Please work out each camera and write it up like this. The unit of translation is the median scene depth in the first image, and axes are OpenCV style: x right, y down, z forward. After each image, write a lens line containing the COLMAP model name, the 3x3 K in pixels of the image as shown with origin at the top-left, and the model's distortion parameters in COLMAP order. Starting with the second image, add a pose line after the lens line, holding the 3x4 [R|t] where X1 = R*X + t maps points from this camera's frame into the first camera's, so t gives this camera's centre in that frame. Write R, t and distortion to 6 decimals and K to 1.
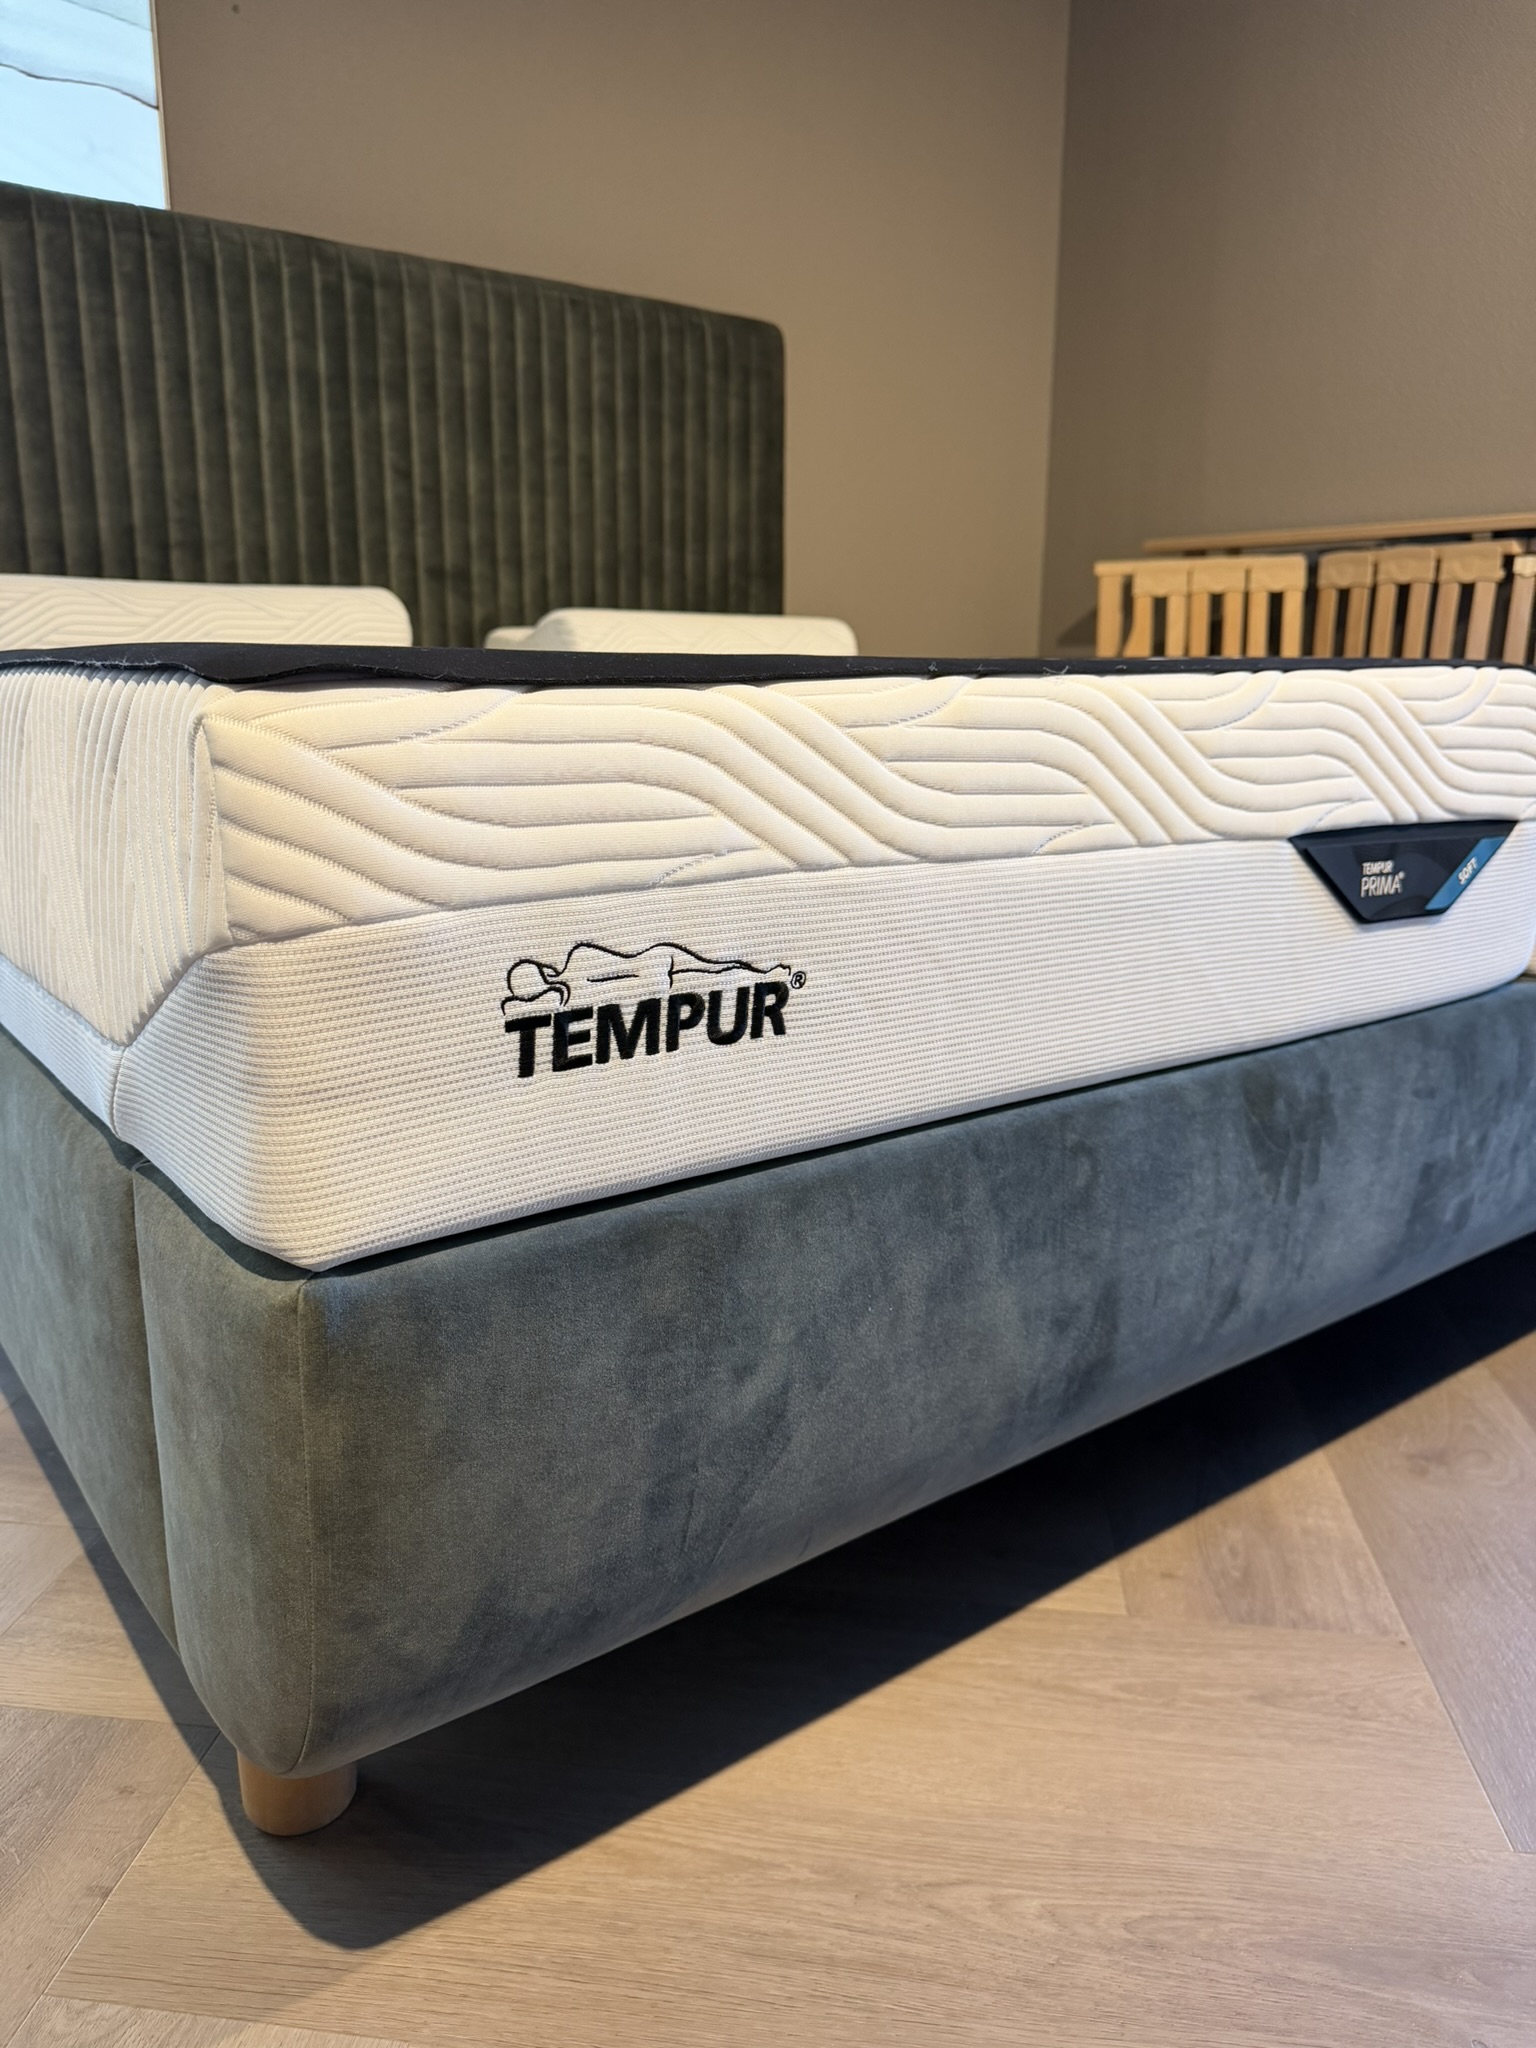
lens RADIAL K [[1488.3, 0, 765.9], [0, 1488.3, 1011.4], [0, 0, 1]] dist [0.010823, -0.030680]
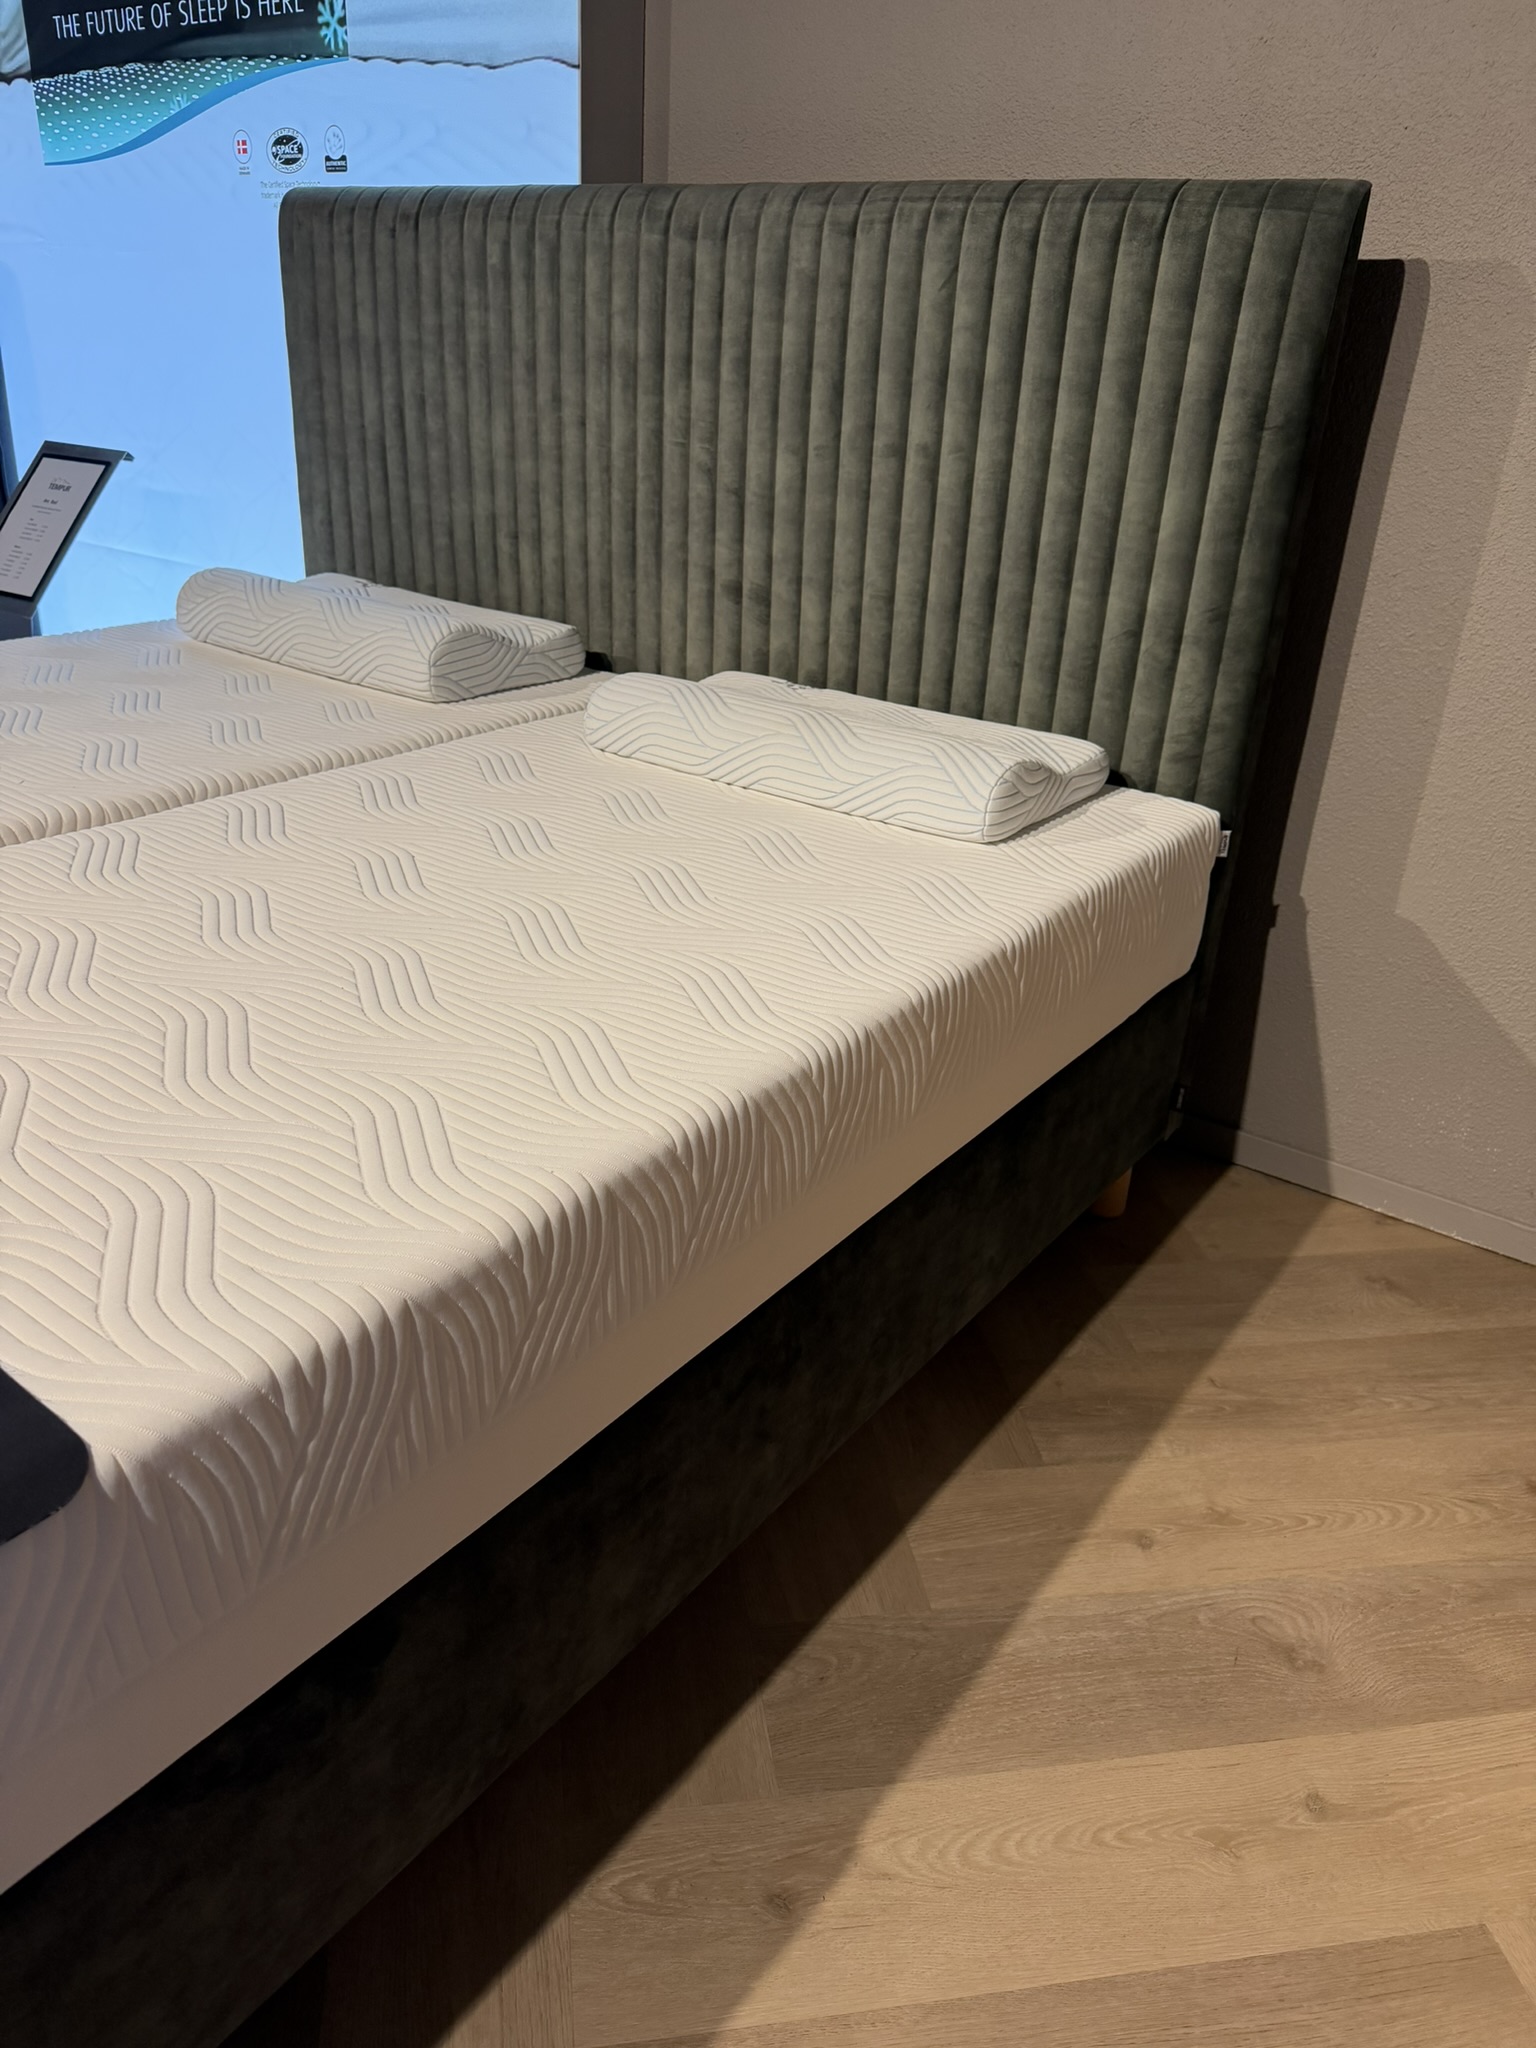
lens RADIAL K [[1488.3, 0, 816.6], [0, 1488.3, 1041.4], [0, 0, 1]] dist [0.010823, -0.030680]
pose [[0.286356, 0.420025, -0.861150, 0.664745], [-0.262385, 0.898807, 0.351142, -0.395978], [0.921496, 0.125401, 0.367587, 0.814997]]
